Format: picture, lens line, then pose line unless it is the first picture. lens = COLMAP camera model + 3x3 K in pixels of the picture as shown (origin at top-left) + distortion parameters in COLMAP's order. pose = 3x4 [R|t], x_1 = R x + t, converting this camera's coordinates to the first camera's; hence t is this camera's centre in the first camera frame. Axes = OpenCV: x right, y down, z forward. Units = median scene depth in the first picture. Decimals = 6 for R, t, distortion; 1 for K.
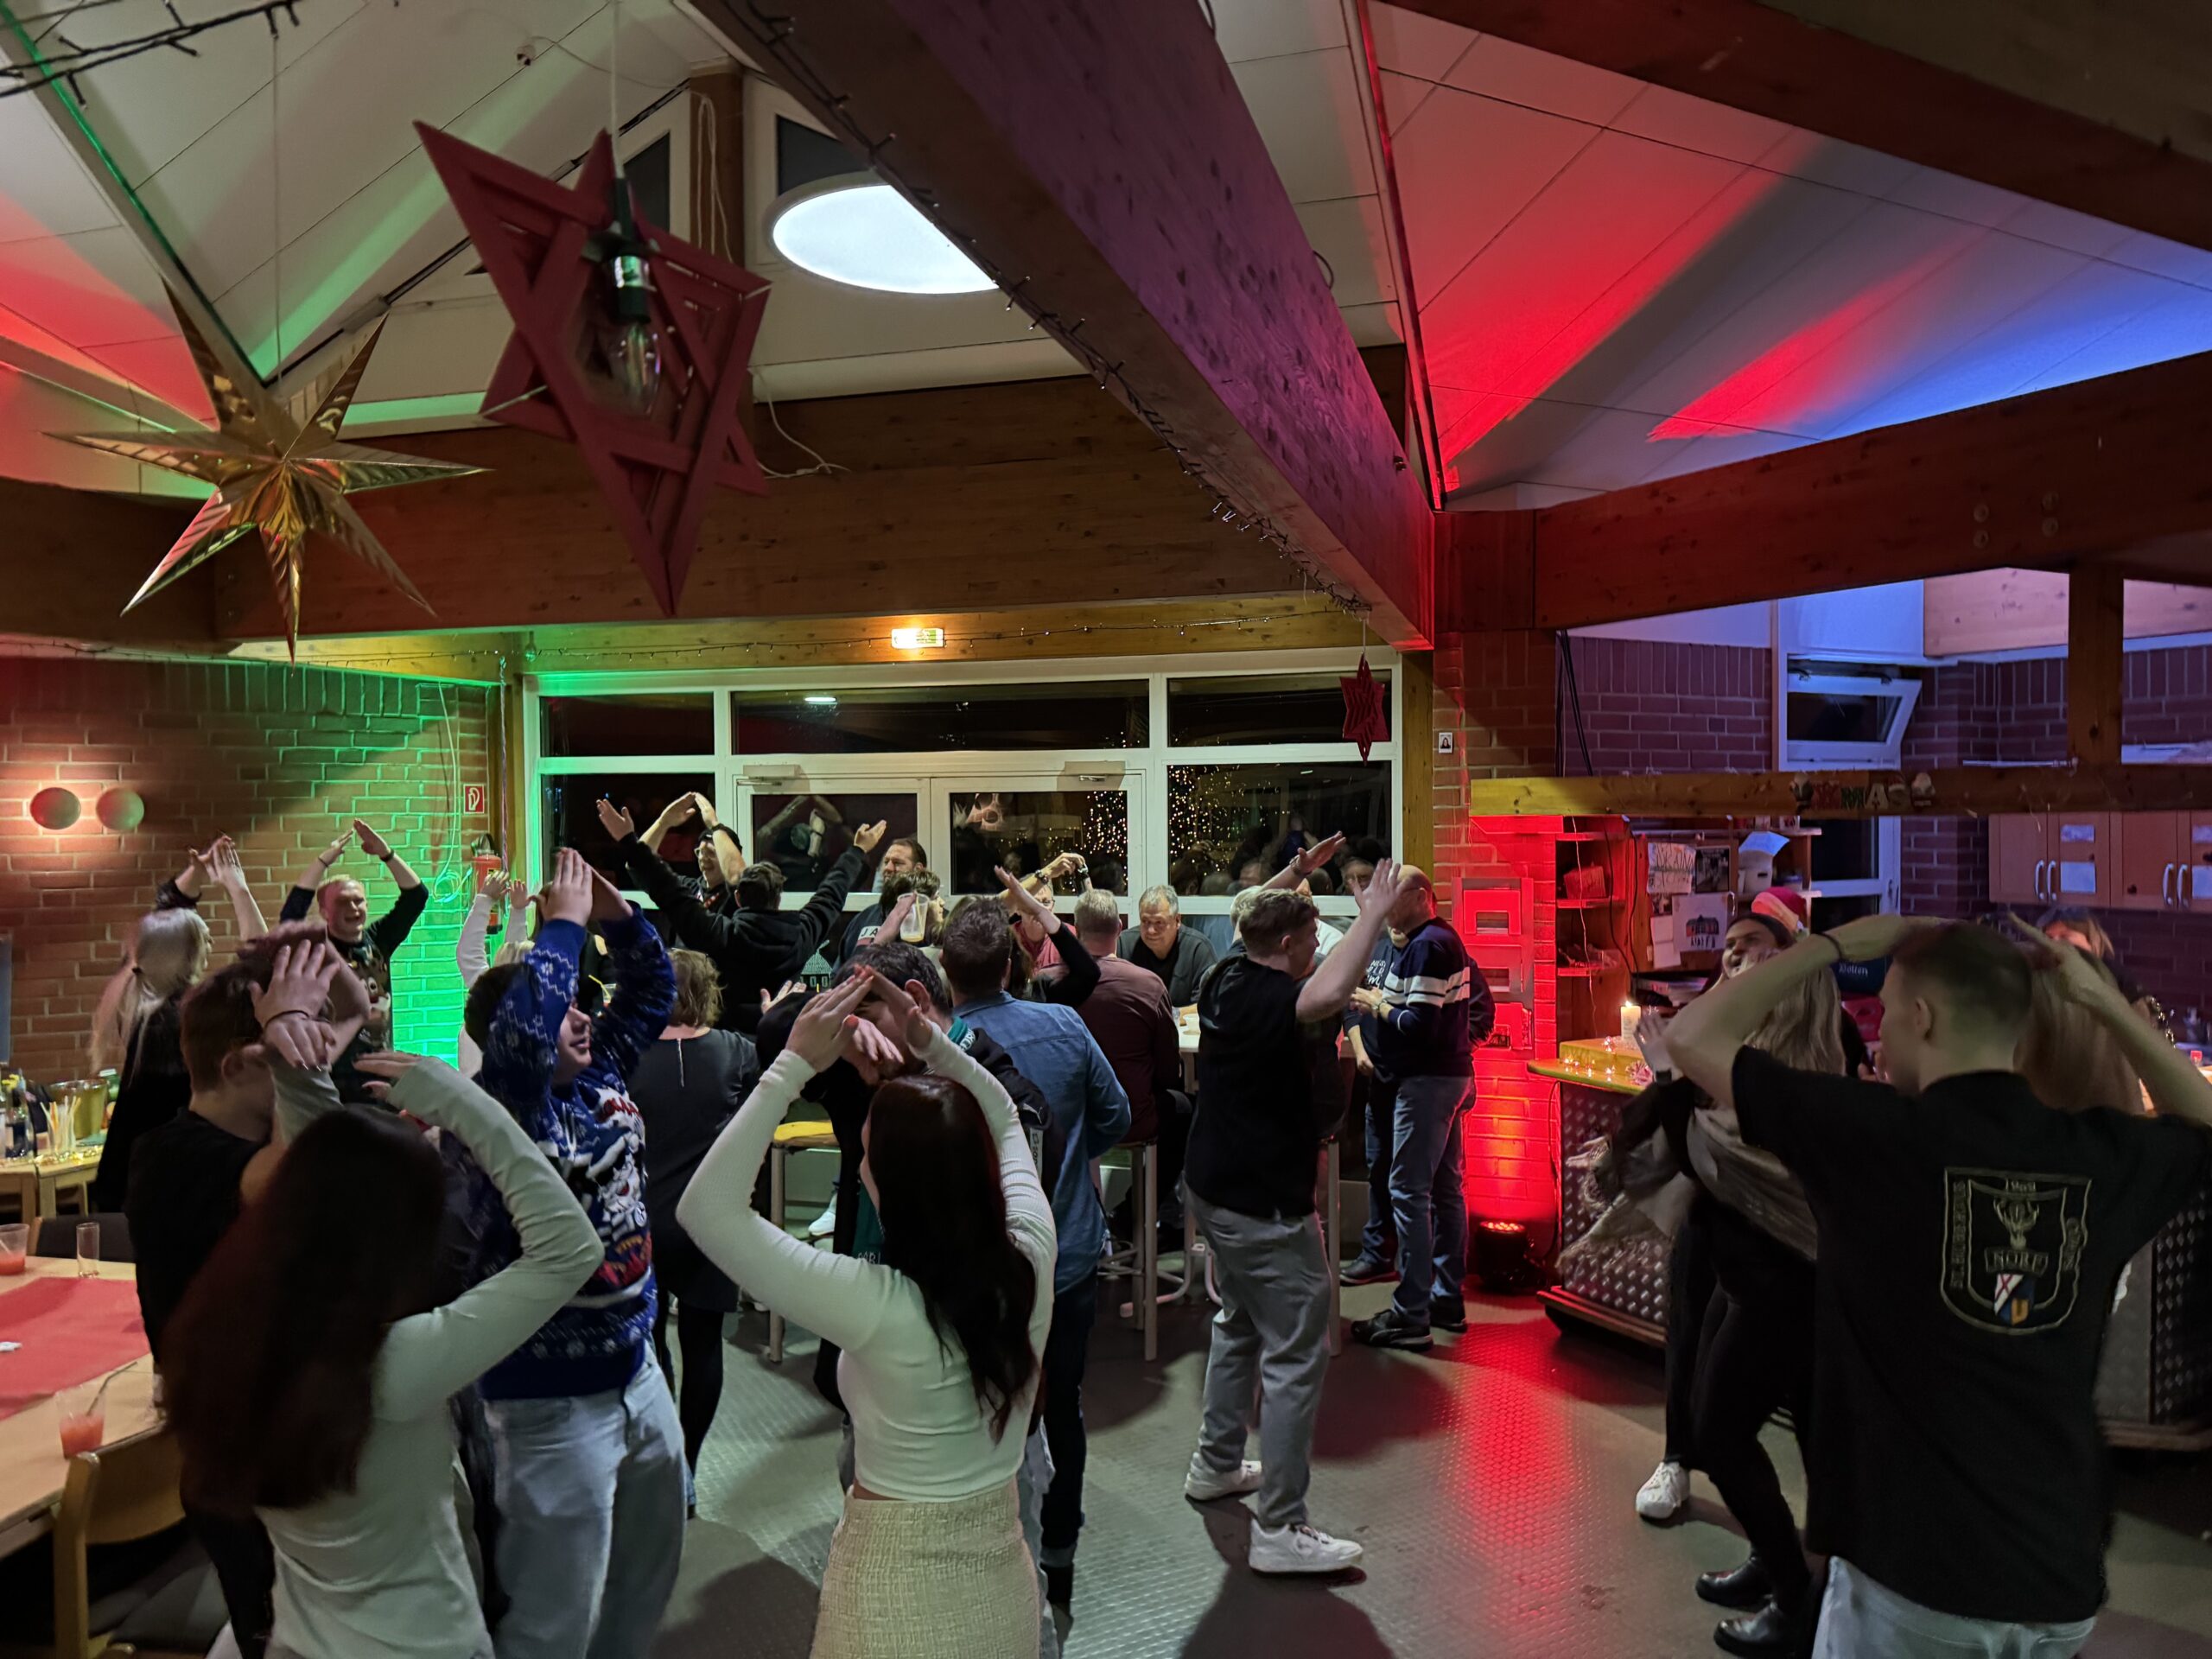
lens RADIAL K [[1546.1, 0, 1093.9], [0, 1546.1, 832.7], [0, 0, 1]] dist [0.064298, -0.093971]
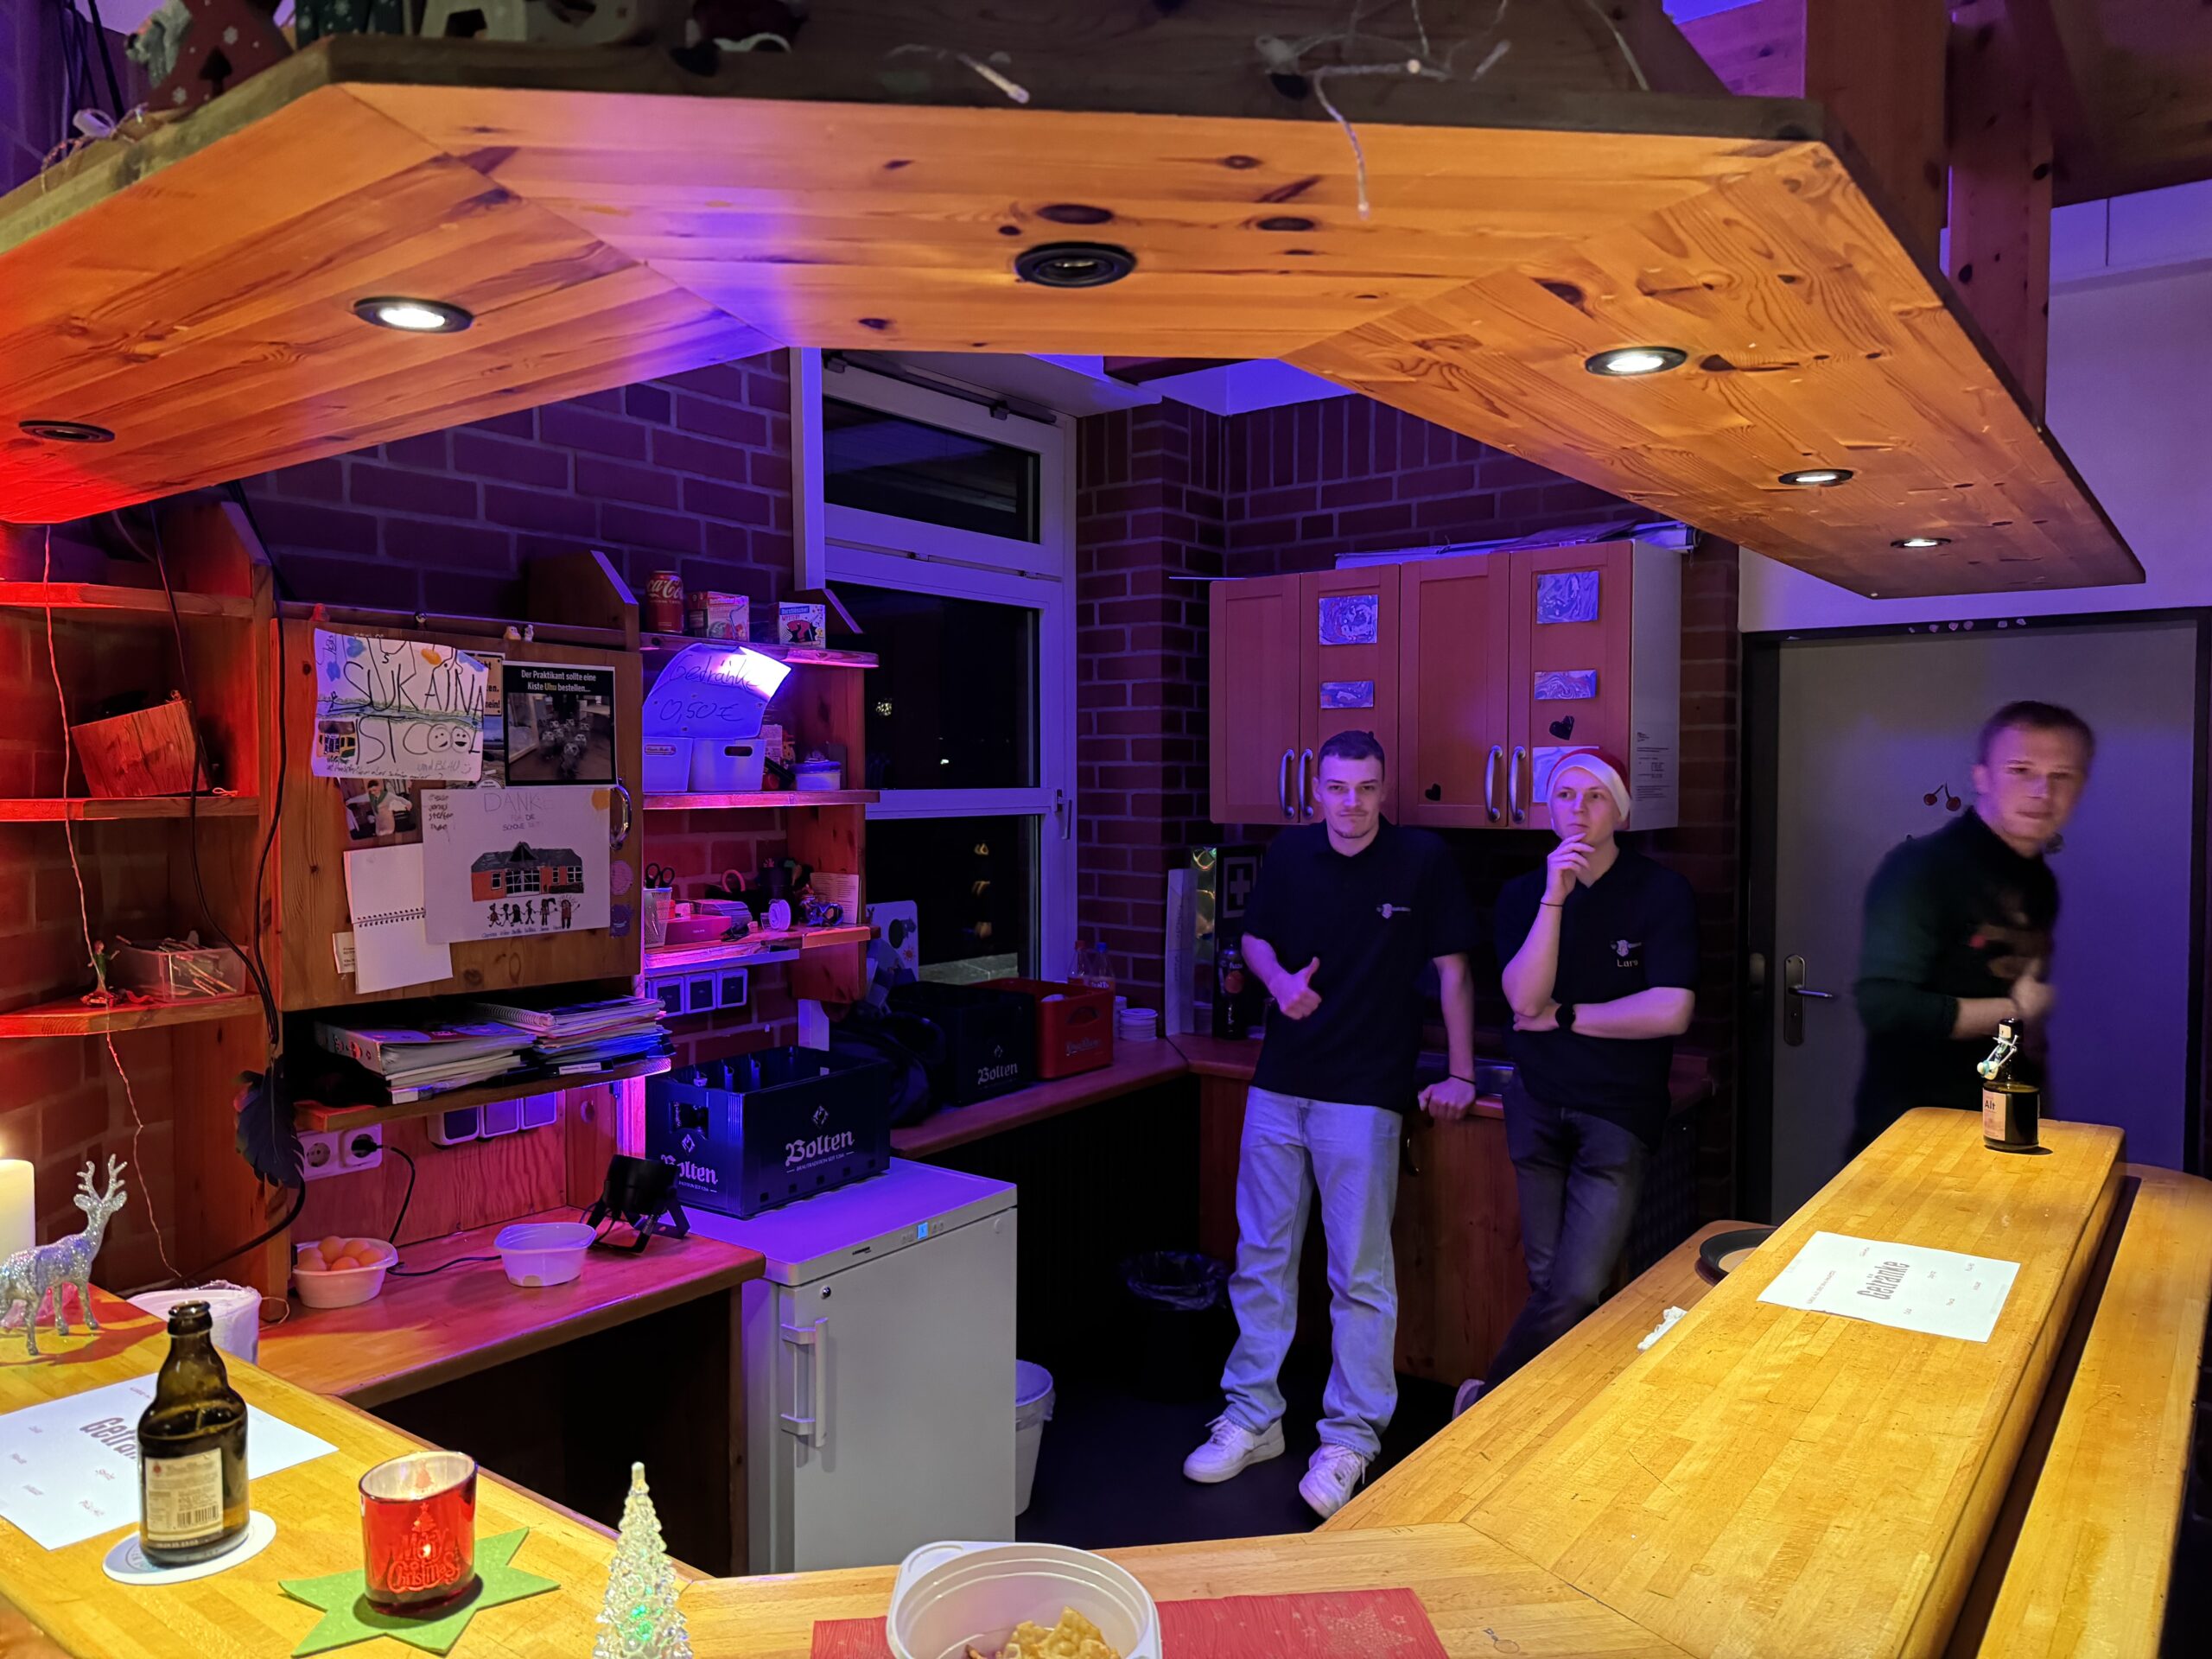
lens RADIAL K [[1546.1, 0, 1093.9], [0, 1546.1, 832.7], [0, 0, 1]] dist [0.064298, -0.093971]
pose [[0.910778, -0.010007, 0.412775, 0.351302], [0.002382, 0.999817, 0.018983, 0.042773], [-0.412889, -0.016306, 0.910635, 0.587340]]
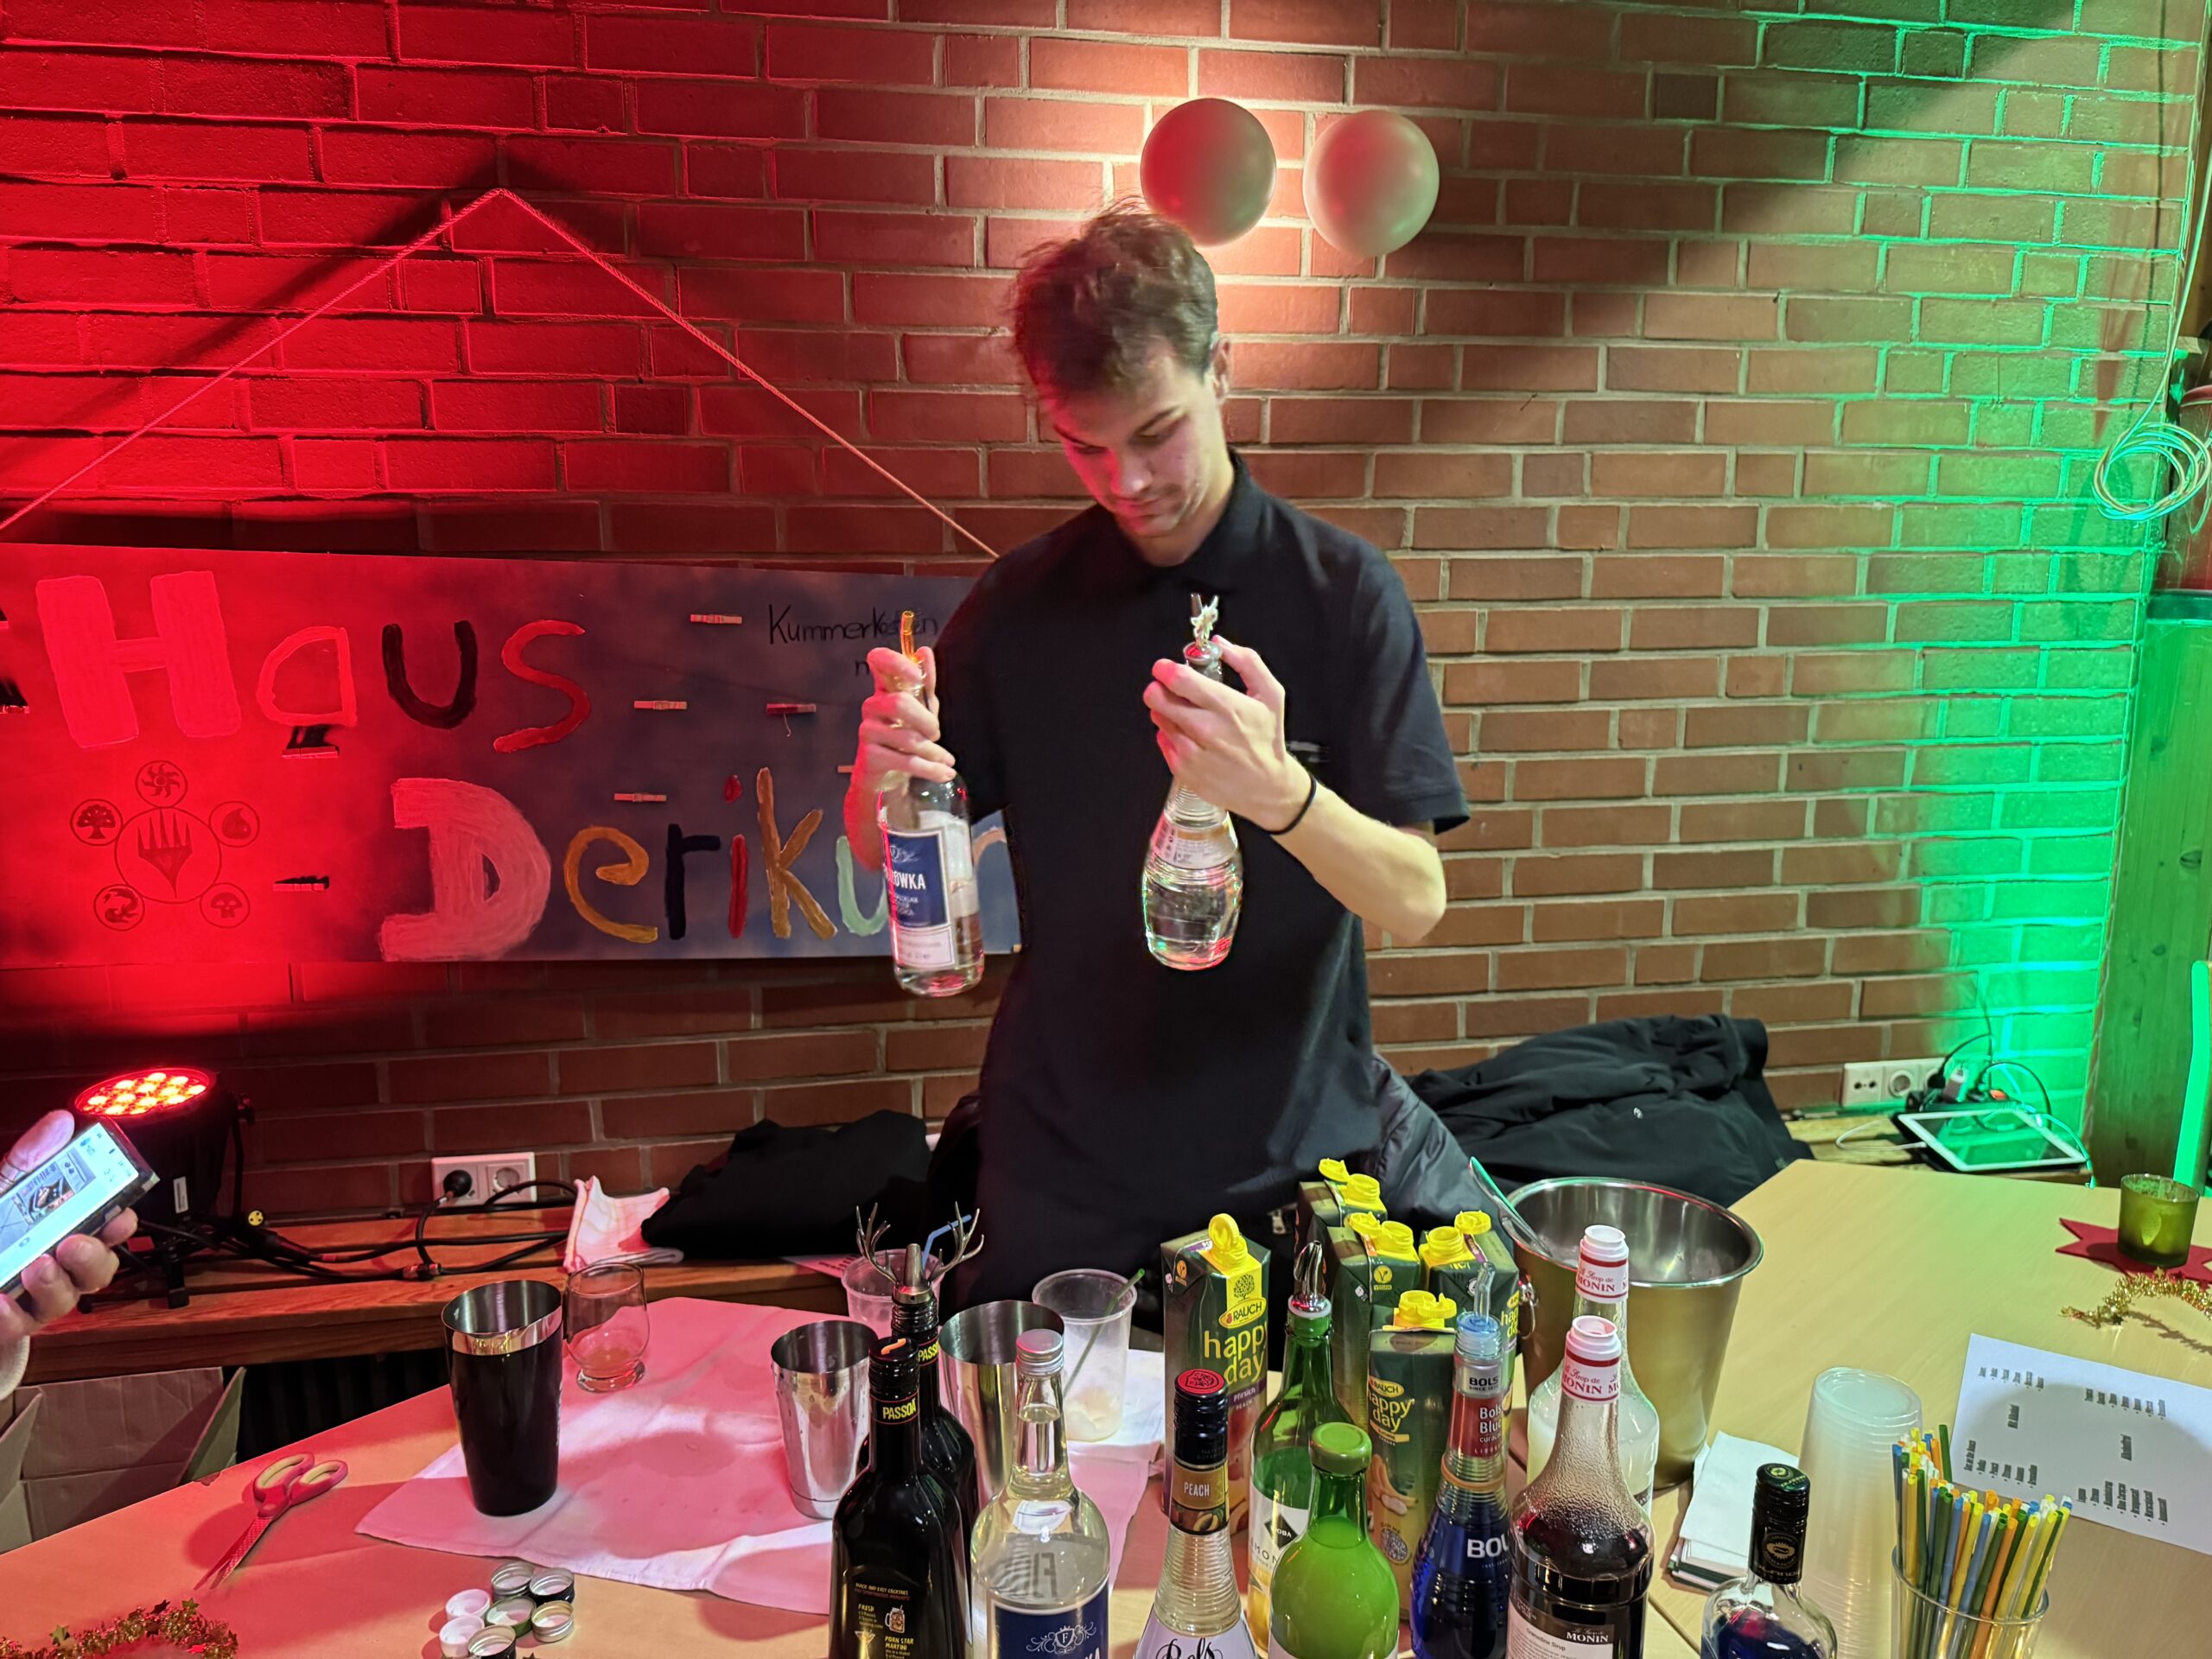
lens RADIAL K [[1559.8, 0, 1108.5], [0, 1559.8, 841.6], [0, 0, 1]] dist [0.036346, -0.051549]
pose [[0.941524, 0.065594, -0.330500, -0.591968], [-0.010176, 0.985957, 0.166692, 0.067942], [0.336793, -0.153581, 0.928969, 0.704431]]
